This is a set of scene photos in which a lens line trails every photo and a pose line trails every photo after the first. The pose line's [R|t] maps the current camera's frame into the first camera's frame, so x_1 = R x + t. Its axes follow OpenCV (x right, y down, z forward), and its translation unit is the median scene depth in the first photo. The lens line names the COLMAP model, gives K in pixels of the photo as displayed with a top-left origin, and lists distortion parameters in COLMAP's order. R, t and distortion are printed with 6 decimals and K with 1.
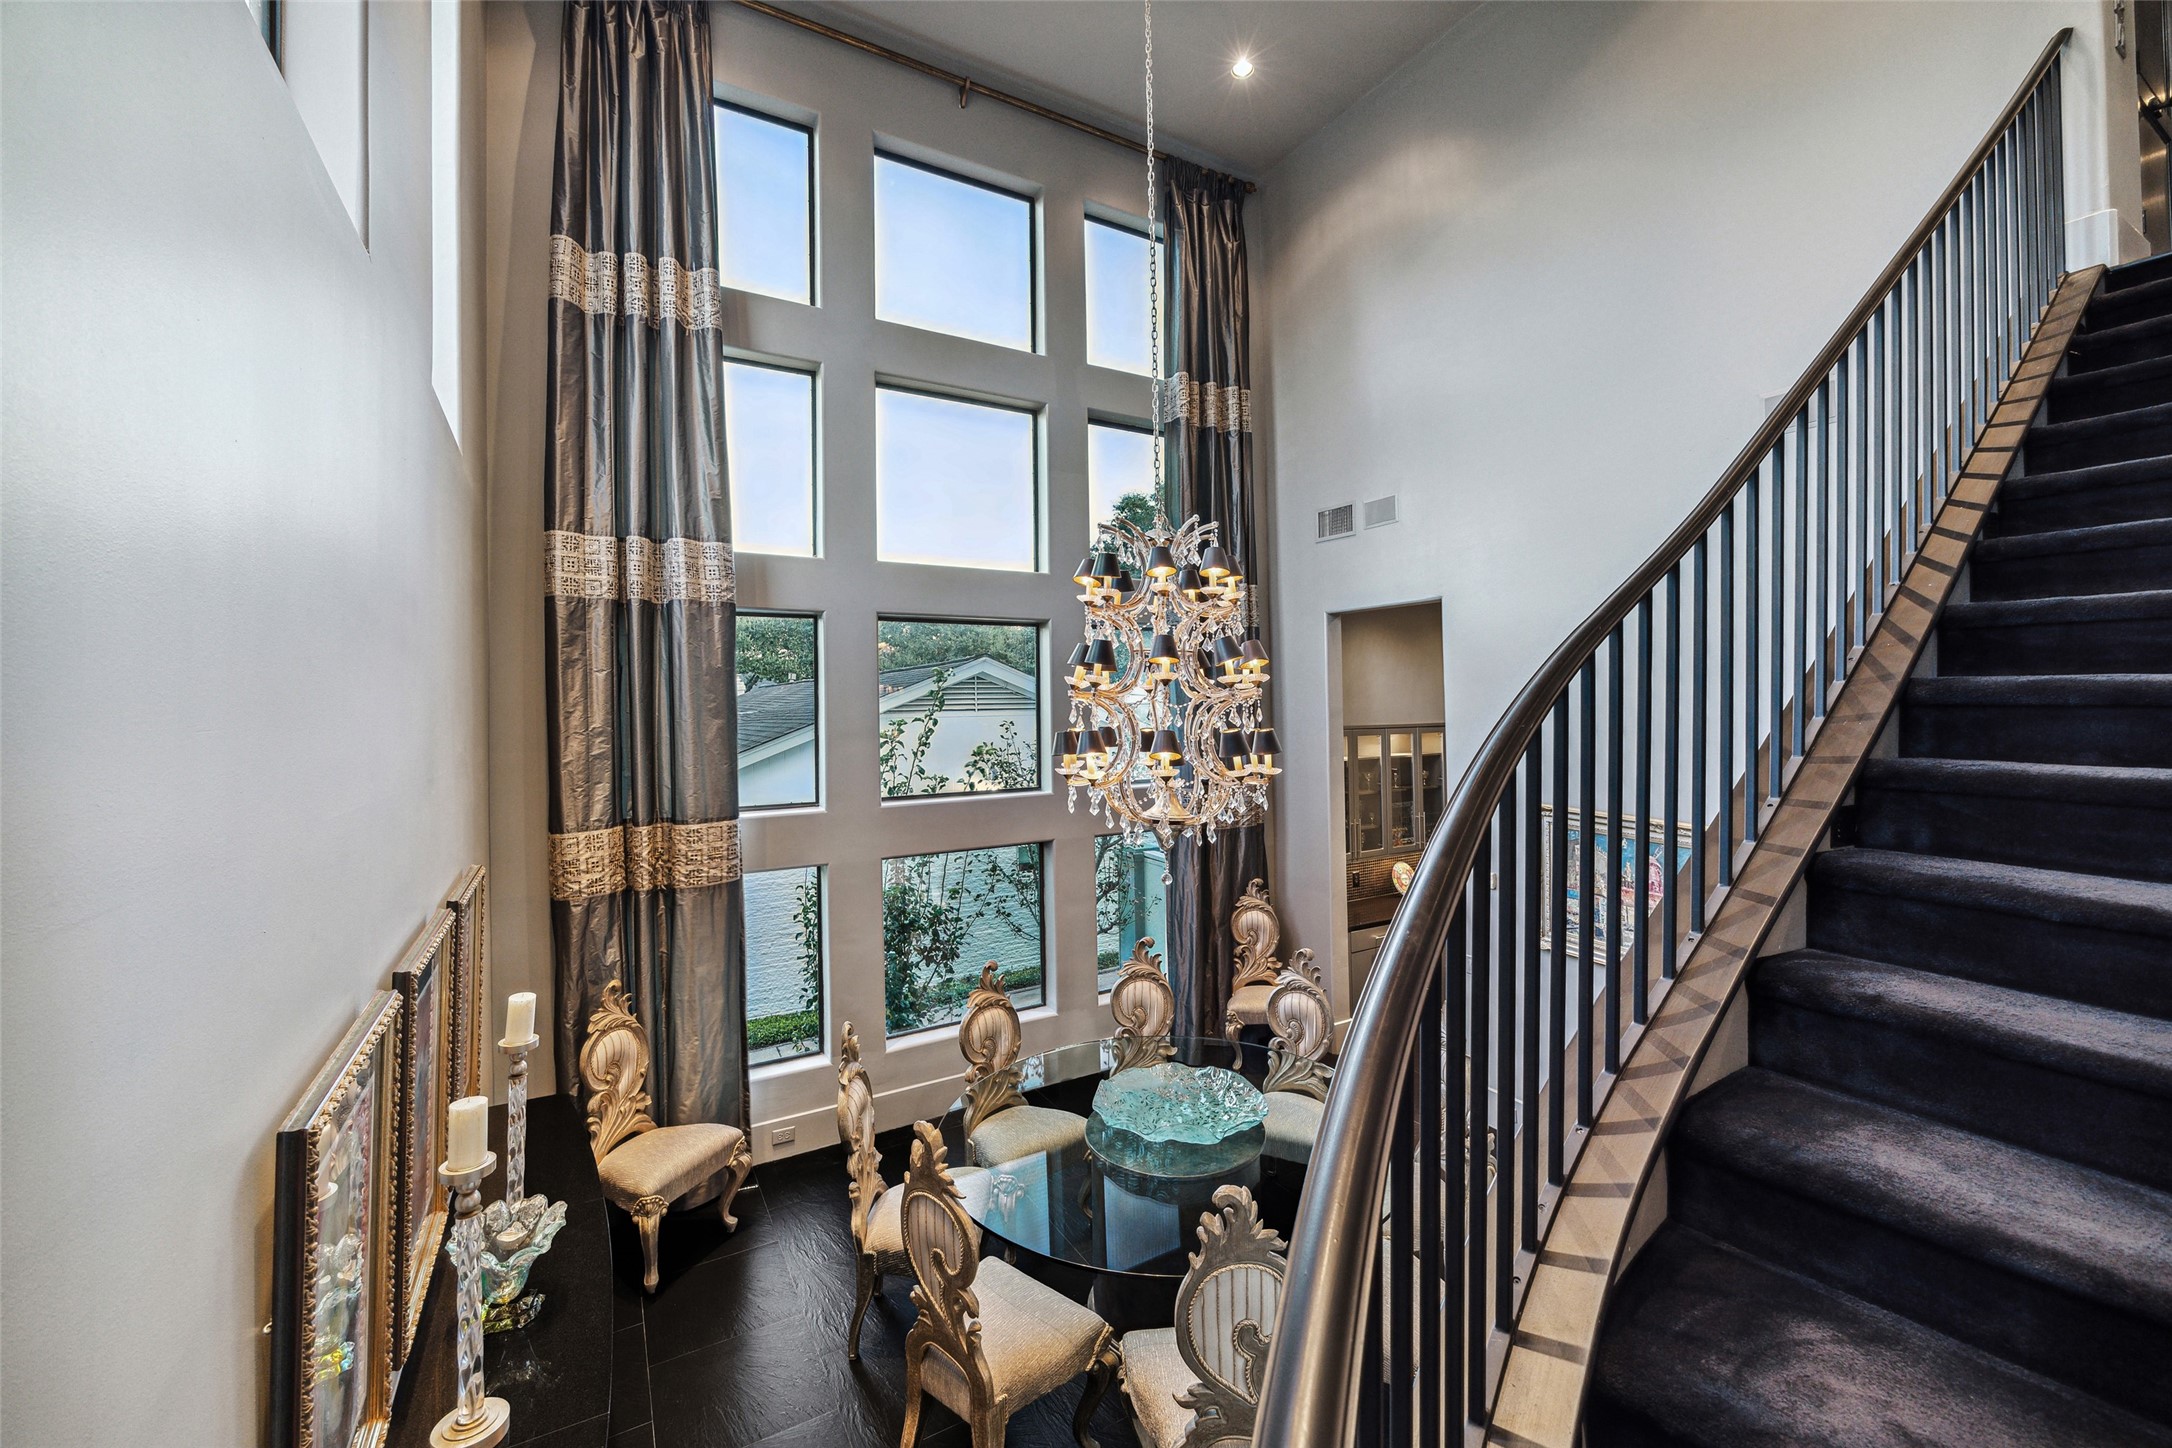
lens RADIAL K [[840.9, 0, 1119.5], [0, 840.9, 698.0], [0, 0, 1]] dist [-0.006124, -0.000179]
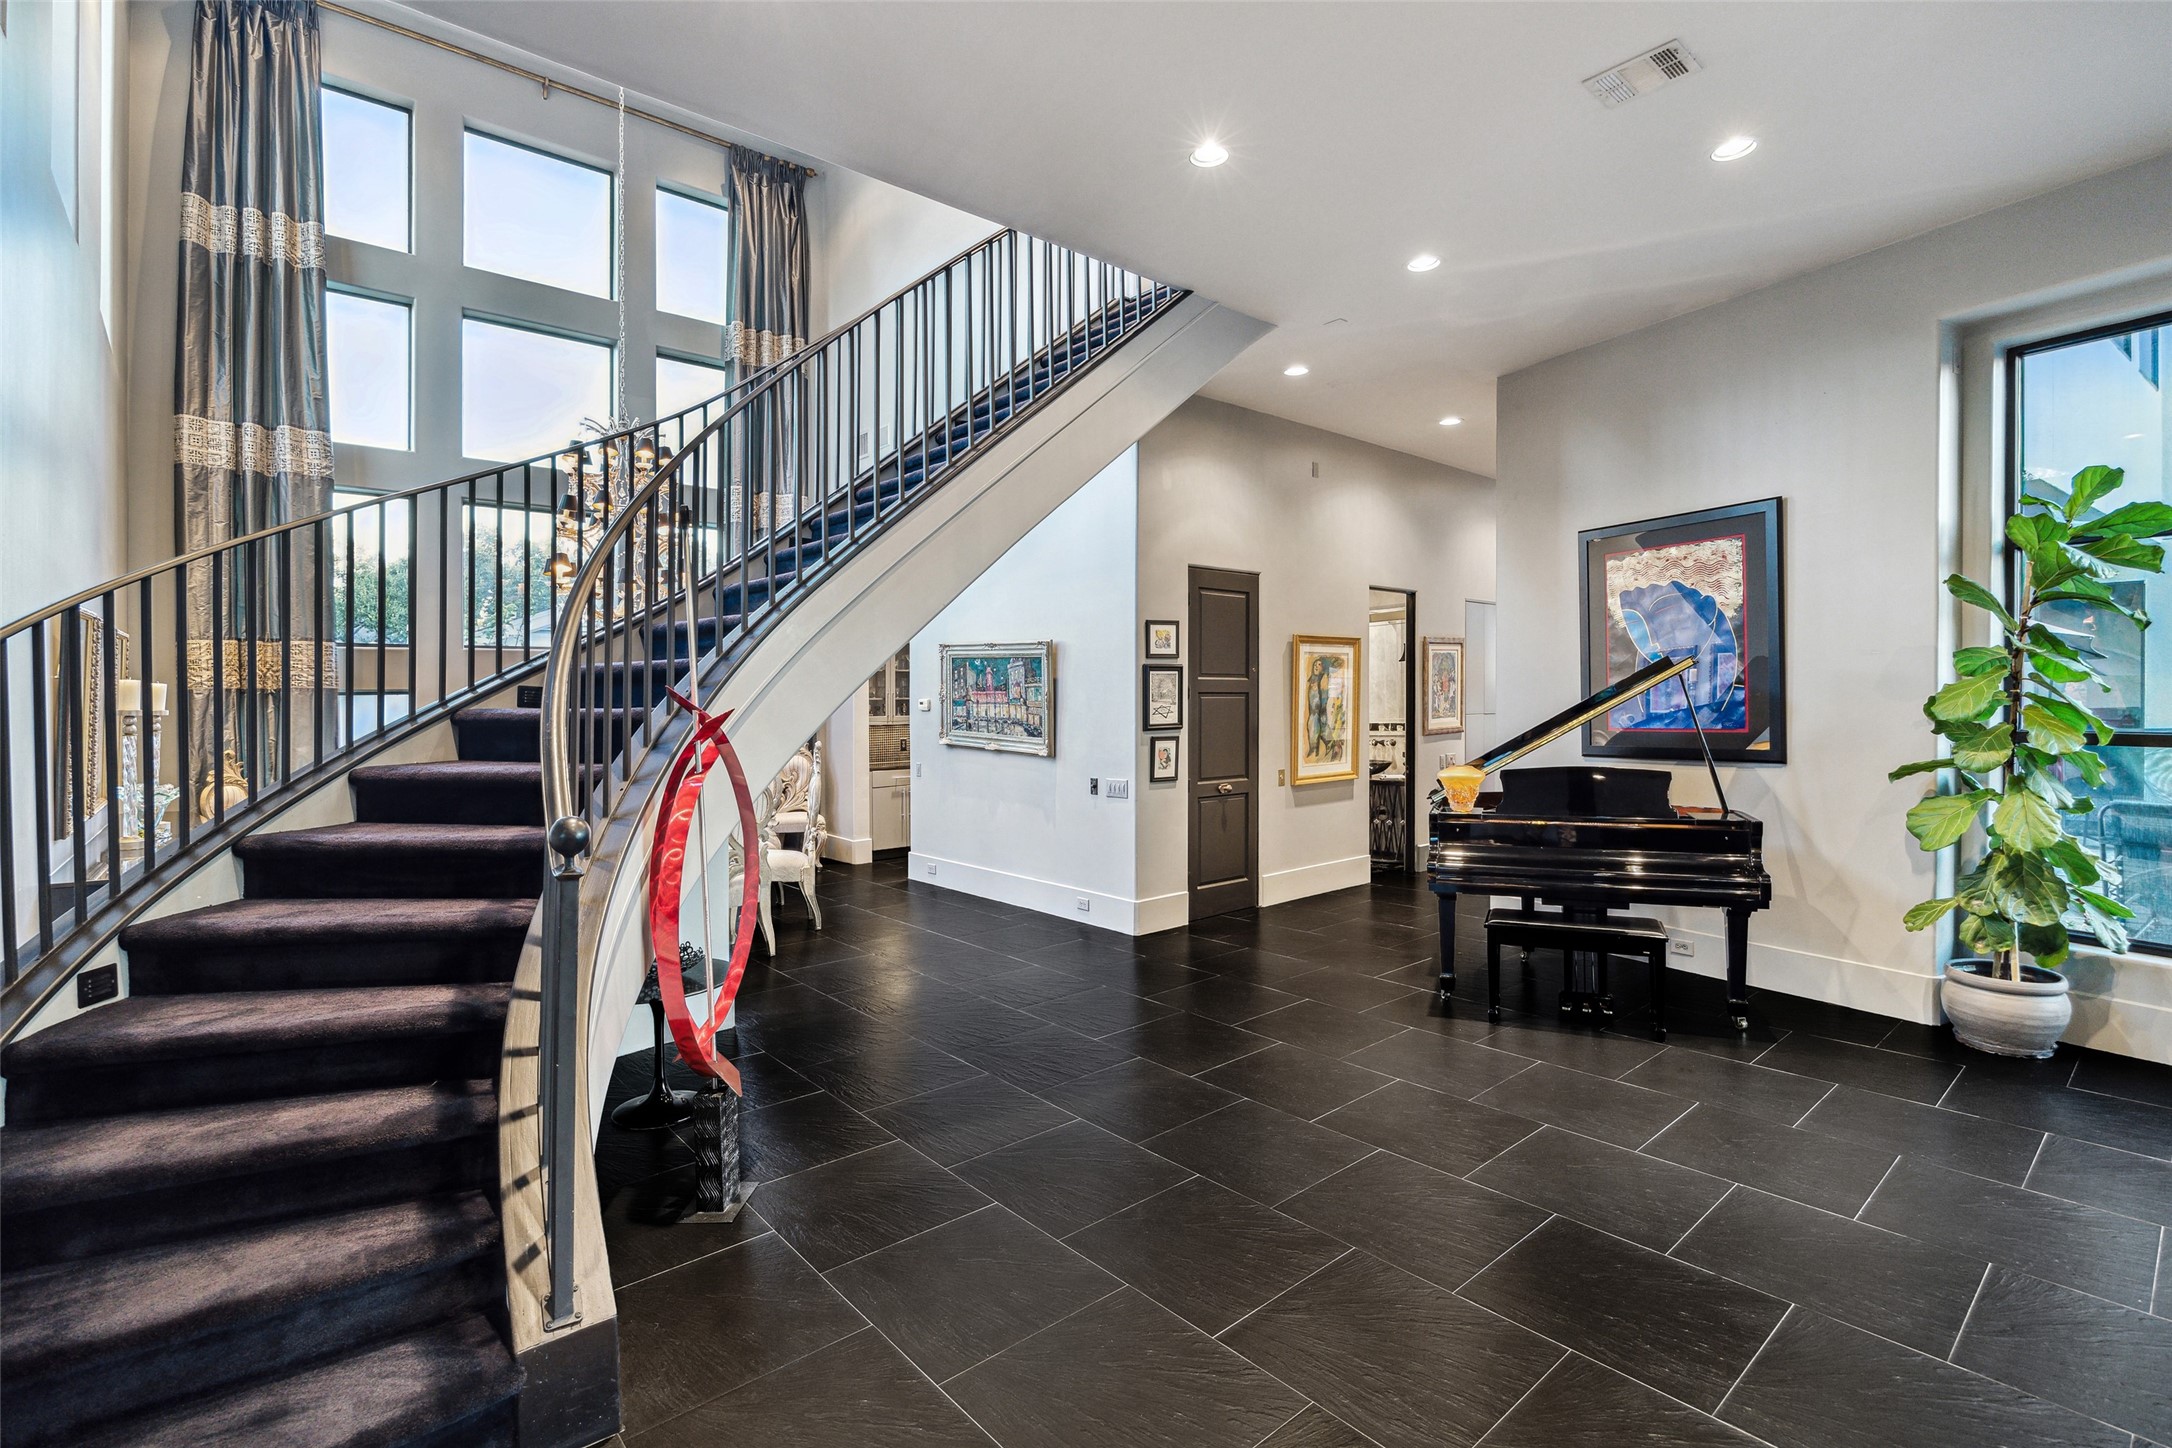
lens RADIAL K [[1002.1, 0, 1079.7], [0, 1002.1, 711.5], [0, 0, 1]] dist [-0.016263, -0.000771]
pose [[0.988832, 0.010235, 0.148680, 0.471702], [-0.012302, 0.999840, 0.012993, 0.217395], [-0.148523, -0.014677, 0.988800, -0.714402]]
